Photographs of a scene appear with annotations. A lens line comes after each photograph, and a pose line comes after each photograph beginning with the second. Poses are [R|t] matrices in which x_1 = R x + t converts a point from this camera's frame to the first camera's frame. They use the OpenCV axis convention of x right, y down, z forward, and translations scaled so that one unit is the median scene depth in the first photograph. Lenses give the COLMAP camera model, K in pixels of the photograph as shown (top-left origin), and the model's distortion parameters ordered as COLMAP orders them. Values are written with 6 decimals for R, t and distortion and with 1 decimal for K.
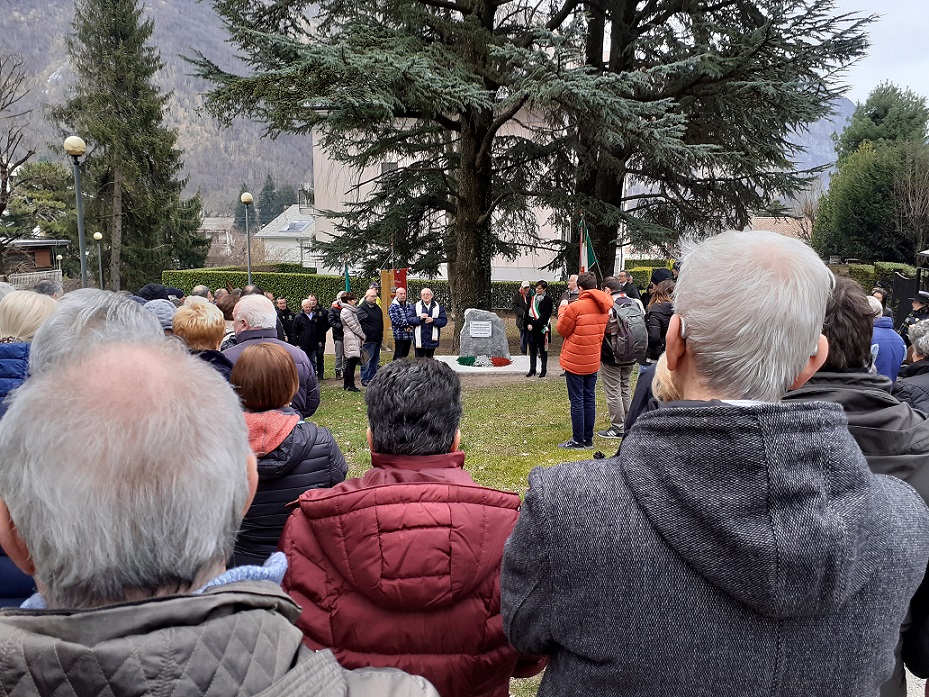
lens RADIAL K [[729.4, 0, 464.3], [0, 729.4, 349.4], [0, 0, 1]] dist [-0.003177, -0.001135]
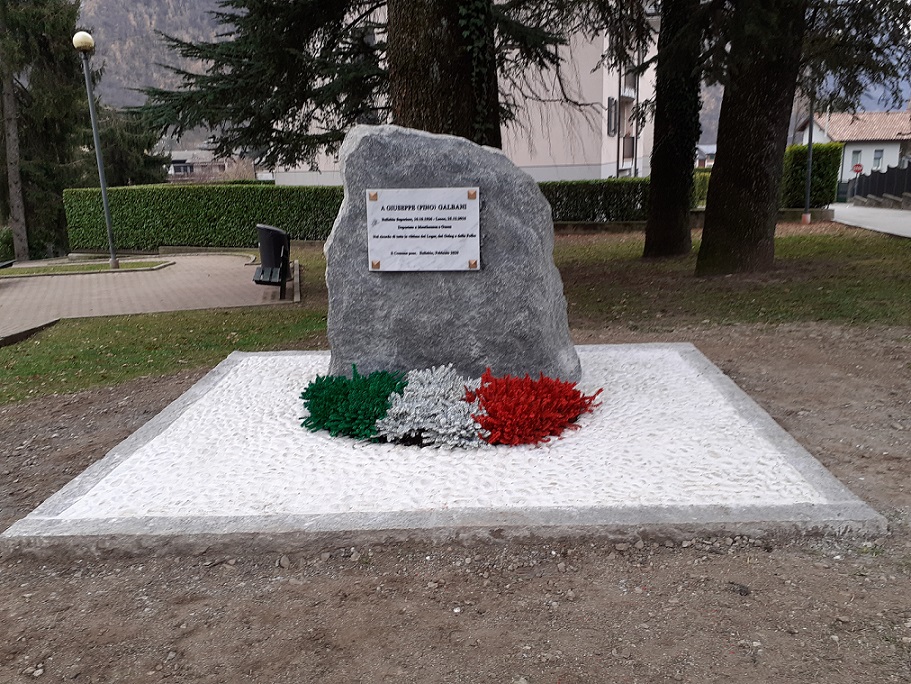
lens RADIAL K [[715.3, 0, 456.9], [0, 715.3, 342.3], [0, 0, 1]] dist [-0.003177, -0.001135]
pose [[0.998797, -0.025879, -0.041663, 0.038127], [0.029455, 0.995717, 0.087637, -0.014464], [0.039217, -0.088758, 0.995281, 0.805950]]
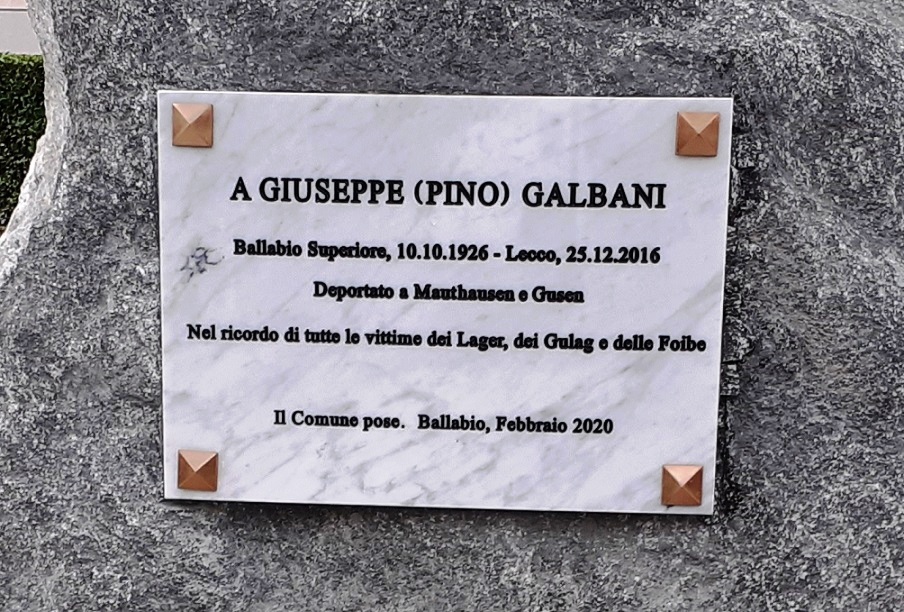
lens RADIAL K [[820.6, 0, 450.7], [0, 820.6, 305.7], [0, 0, 1]] dist [0.018468, 0.000000]
pose [[0.995741, 0.022829, -0.089328, 0.026582], [-0.009835, 0.989633, 0.143286, -0.033769], [0.091673, -0.141797, 0.985642, 0.952735]]
